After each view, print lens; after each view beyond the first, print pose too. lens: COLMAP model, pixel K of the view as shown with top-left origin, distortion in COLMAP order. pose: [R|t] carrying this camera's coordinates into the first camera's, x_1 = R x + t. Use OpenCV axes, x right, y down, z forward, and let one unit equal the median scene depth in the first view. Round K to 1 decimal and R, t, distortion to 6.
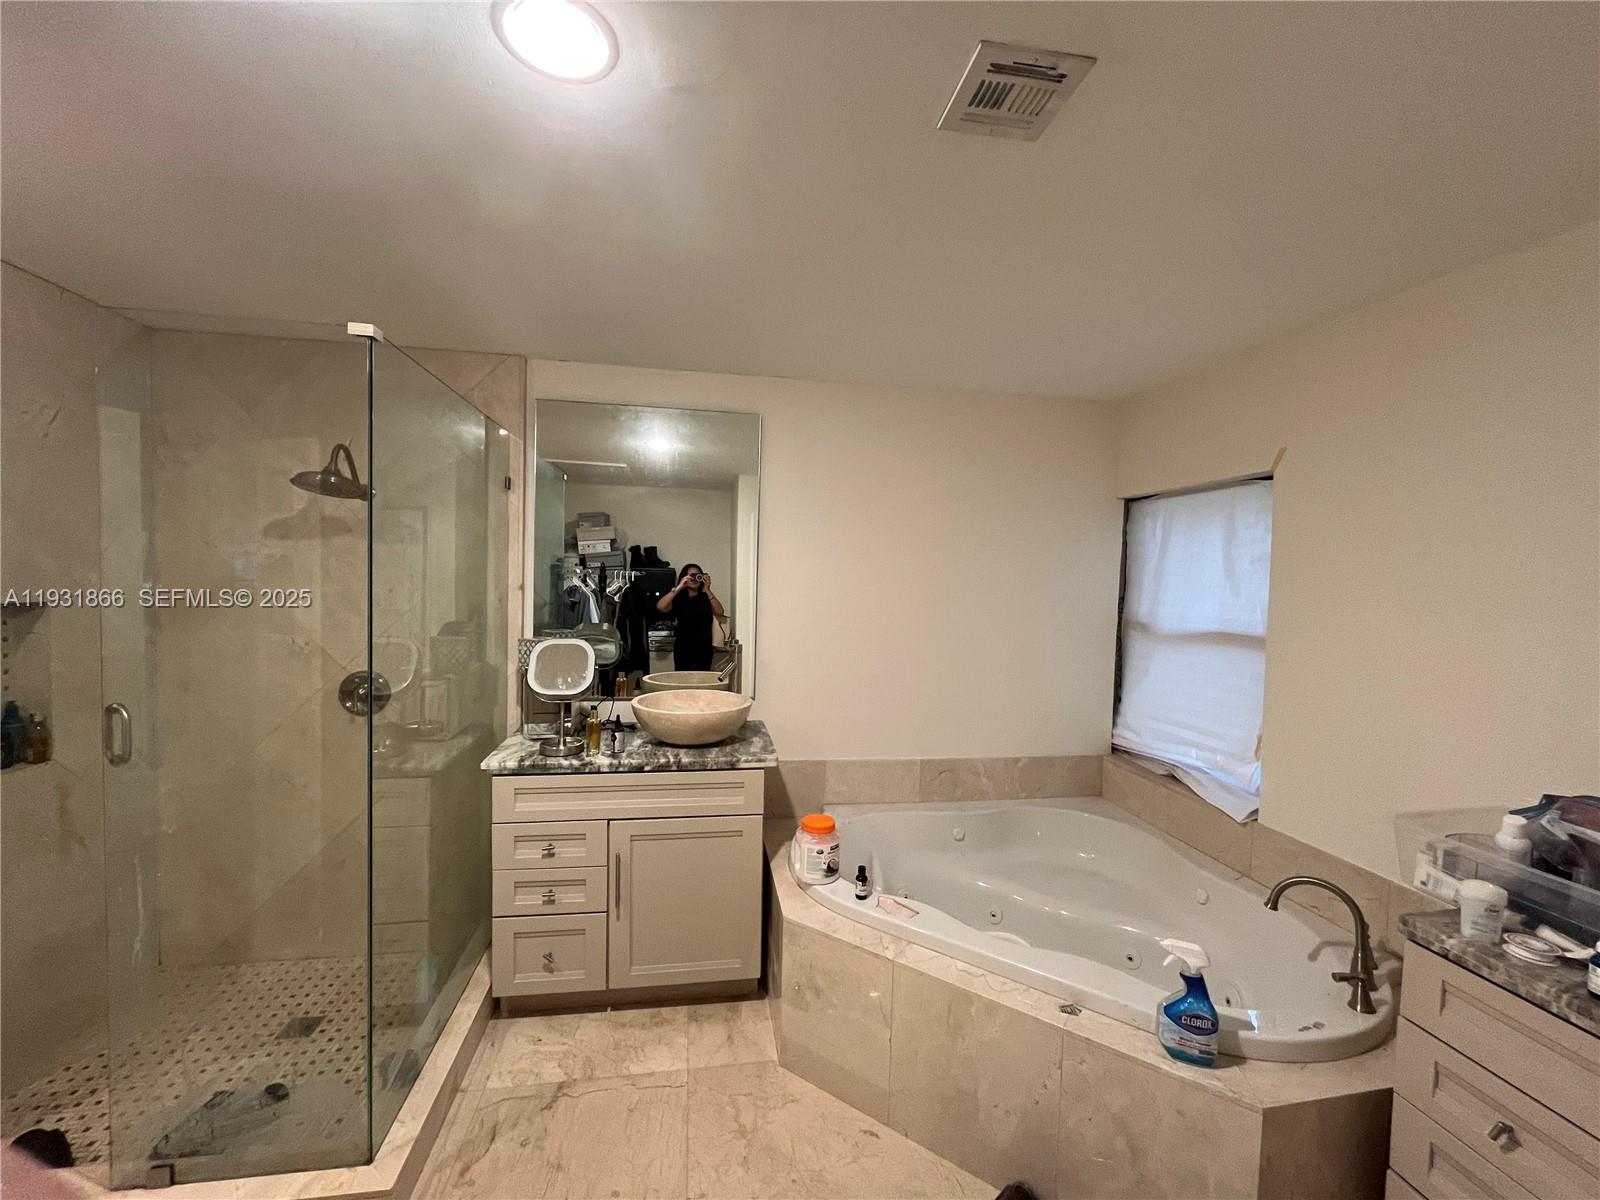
lens RADIAL K [[652.5, 0, 802.1], [0, 652.5, 599.9], [0, 0, 1]] dist [-0.003541, 0.000059]
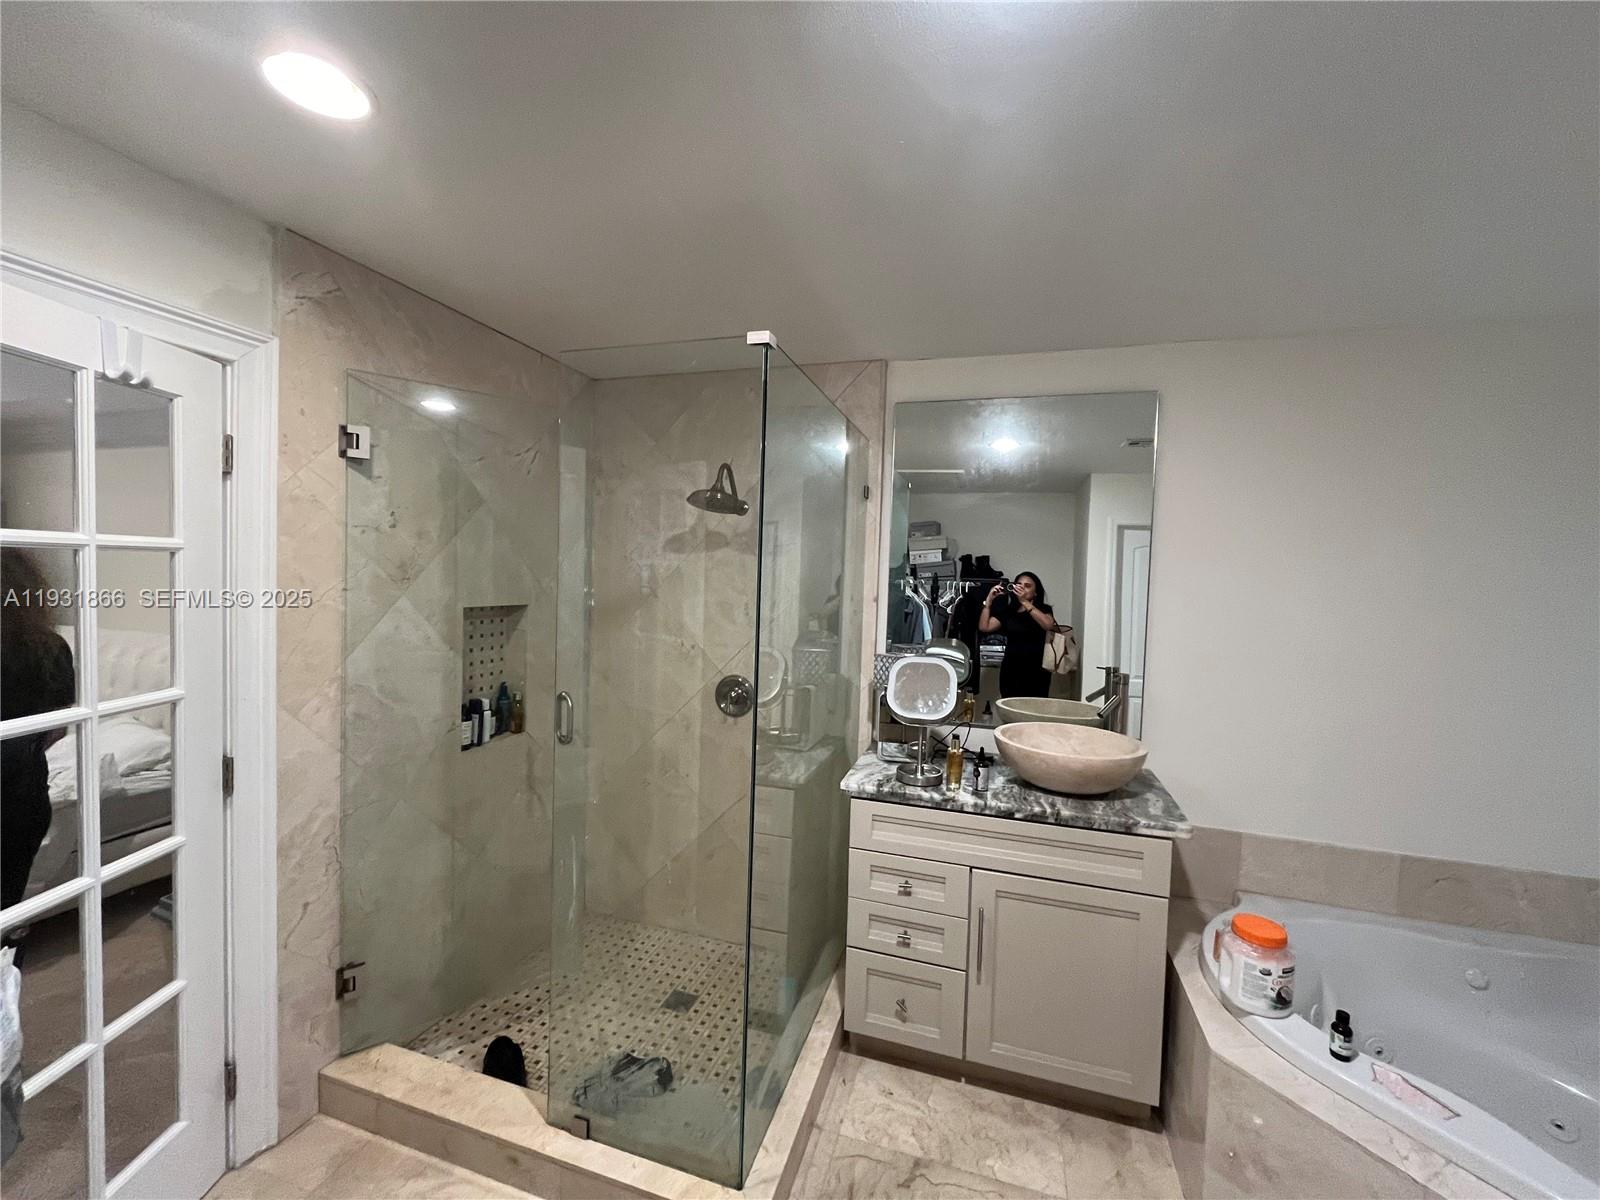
lens RADIAL K [[652.5, 0, 802.1], [0, 652.5, 599.9], [0, 0, 1]] dist [-0.003541, 0.000059]
pose [[0.893018, 0.019925, -0.449579, -0.110689], [-0.026290, 0.999623, -0.007919, -0.009425], [0.449252, 0.018892, 0.893205, 0.104689]]
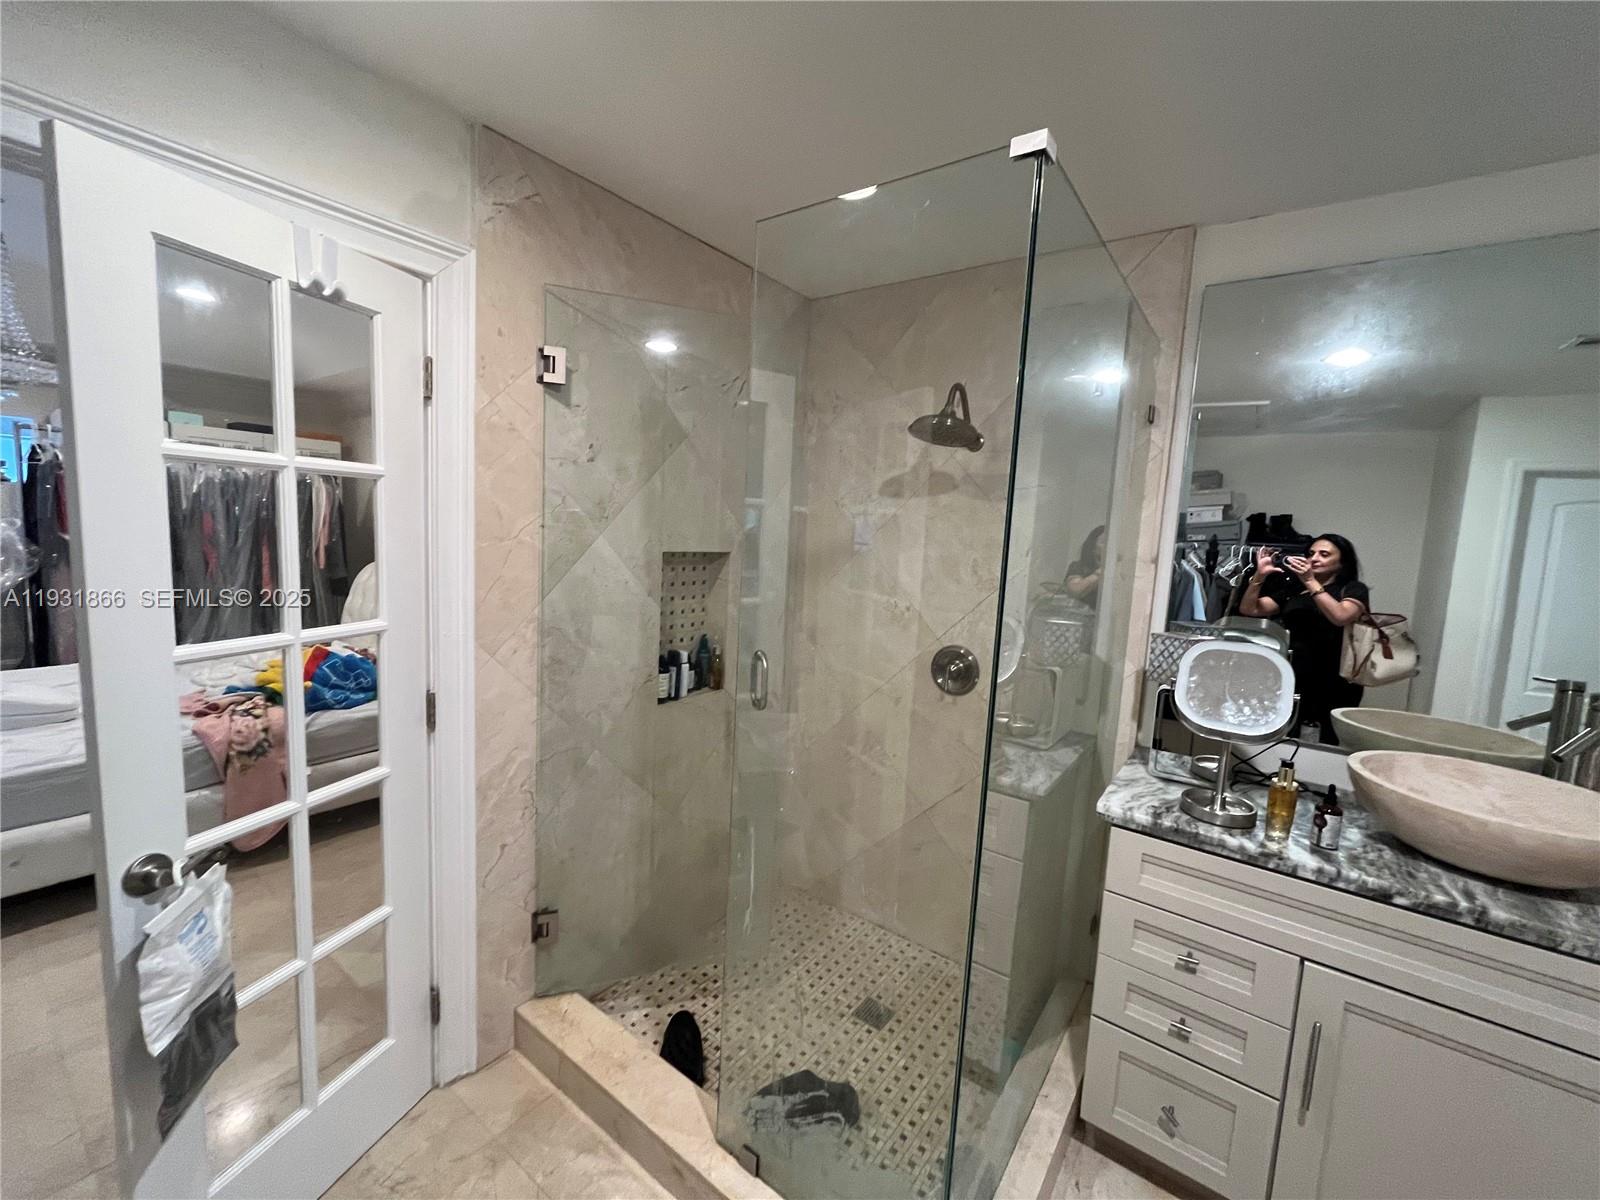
lens RADIAL K [[652.5, 0, 802.1], [0, 652.5, 599.9], [0, 0, 1]] dist [-0.003541, 0.000059]
pose [[0.697775, 0.091104, -0.710500, -0.220474], [-0.063756, 0.995841, 0.065078, 0.003149], [0.713474, -0.000112, 0.700681, 0.256356]]
